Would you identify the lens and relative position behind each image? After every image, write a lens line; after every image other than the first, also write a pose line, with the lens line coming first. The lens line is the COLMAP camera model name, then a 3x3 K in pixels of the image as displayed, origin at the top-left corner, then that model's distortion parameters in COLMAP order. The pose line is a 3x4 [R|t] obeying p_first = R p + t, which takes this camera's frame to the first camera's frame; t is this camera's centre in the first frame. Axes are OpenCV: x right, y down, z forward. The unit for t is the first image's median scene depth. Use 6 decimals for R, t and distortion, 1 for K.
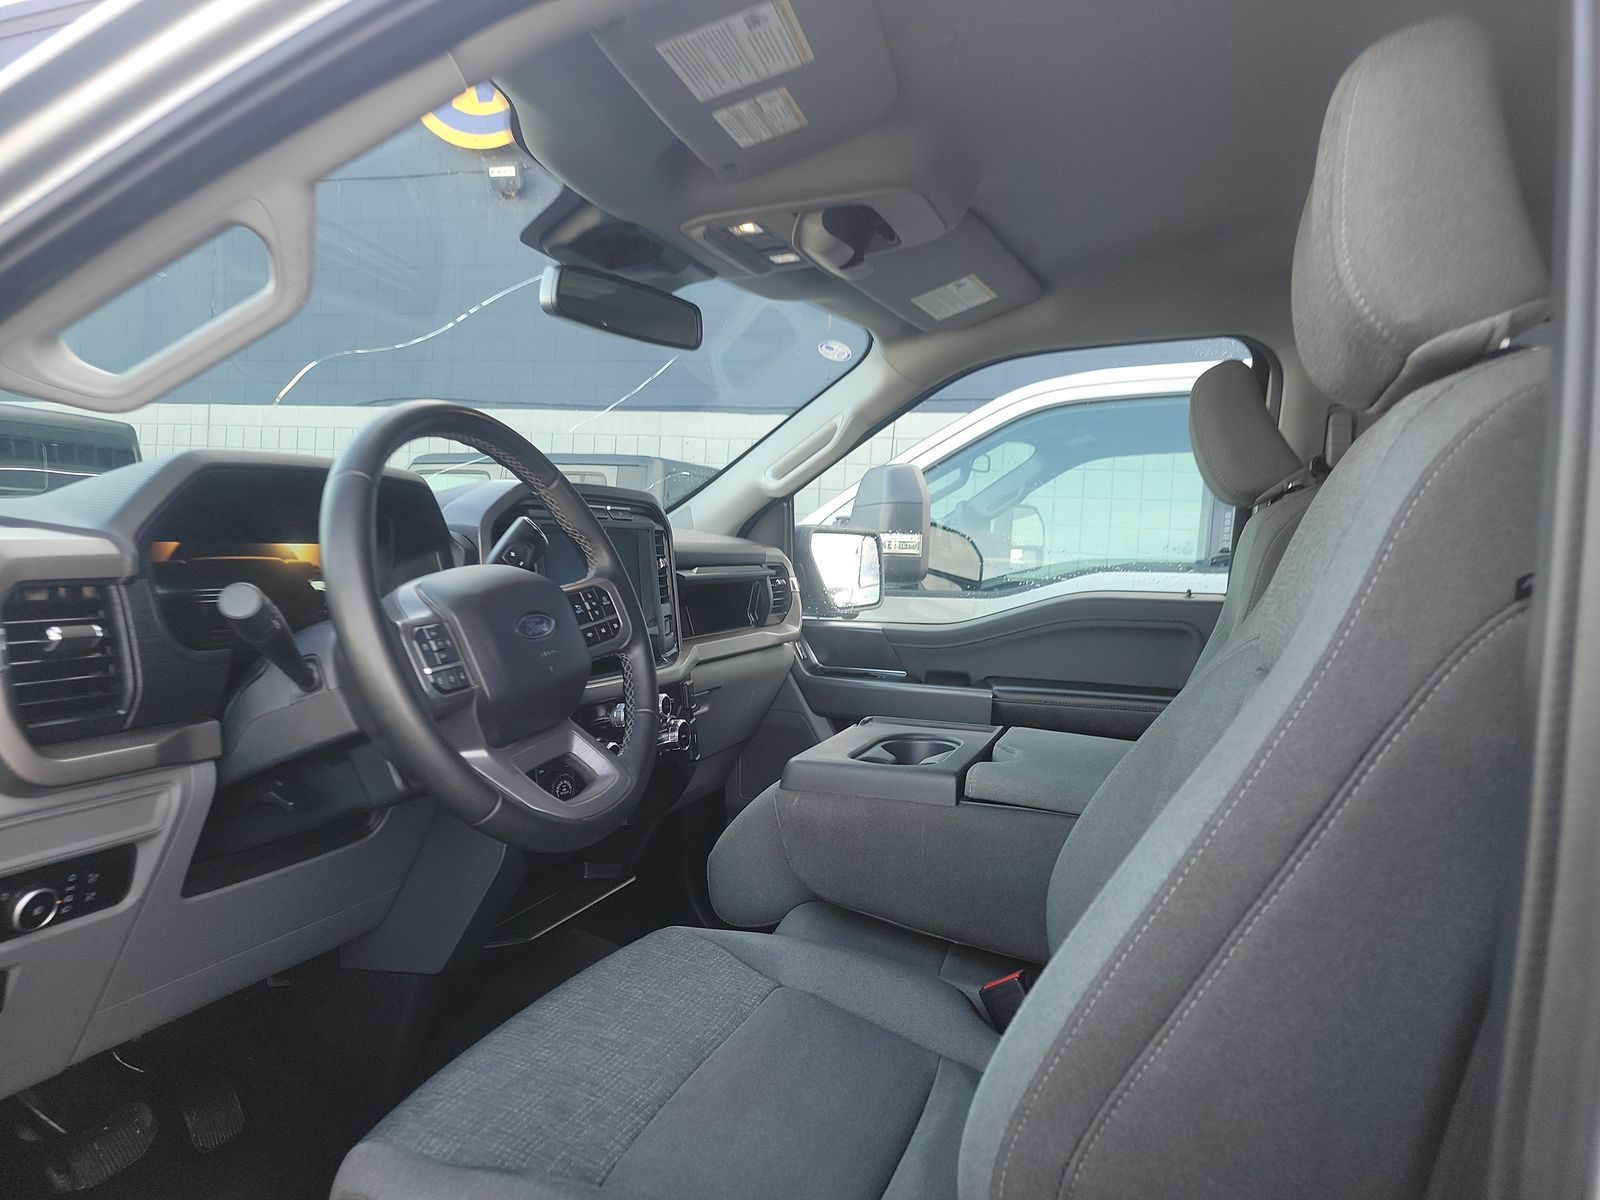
lens RADIAL K [[1101.9, 0, 803.6], [0, 1101.9, 632.6], [0, 0, 1]] dist [0.086983, -0.080858]
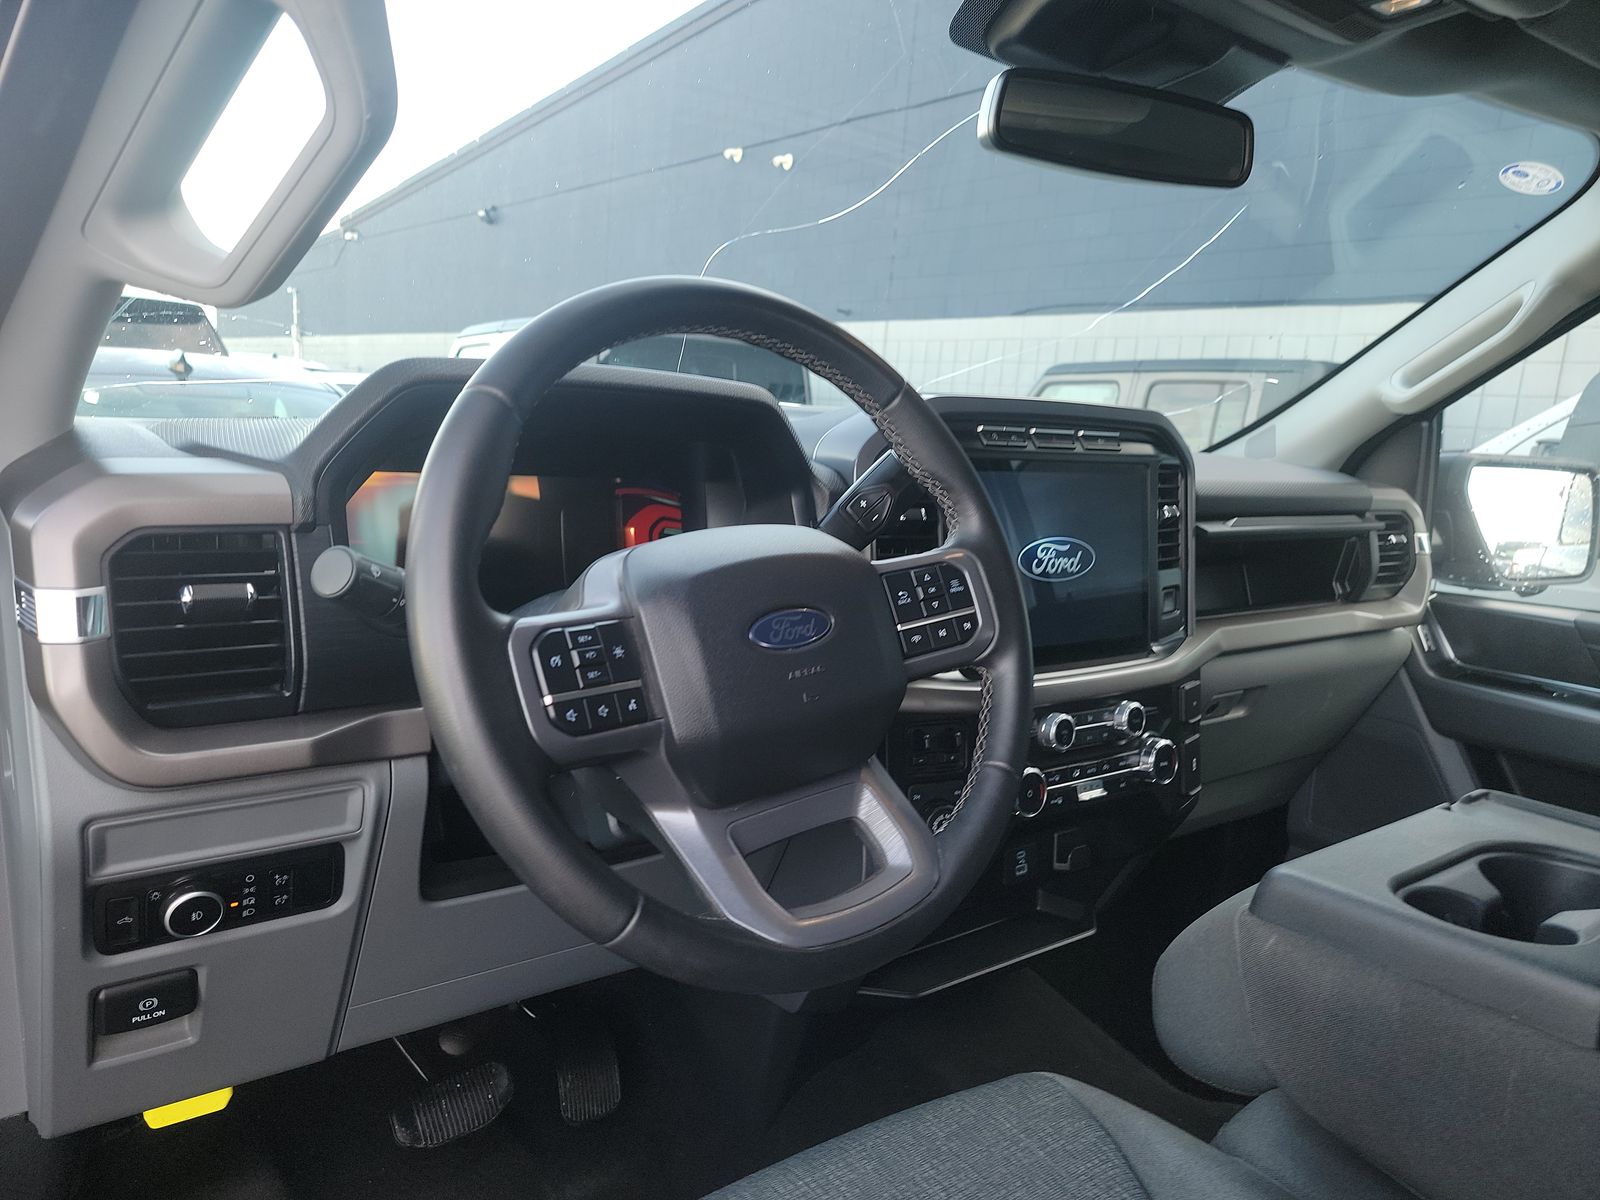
lens RADIAL K [[1101.9, 0, 803.6], [0, 1101.9, 632.6], [0, 0, 1]] dist [0.086983, -0.080858]
pose [[0.837392, 0.114480, -0.534480, 0.070190], [-0.072074, 0.992410, 0.099643, -0.044312], [0.541830, -0.044917, 0.839287, 0.303488]]
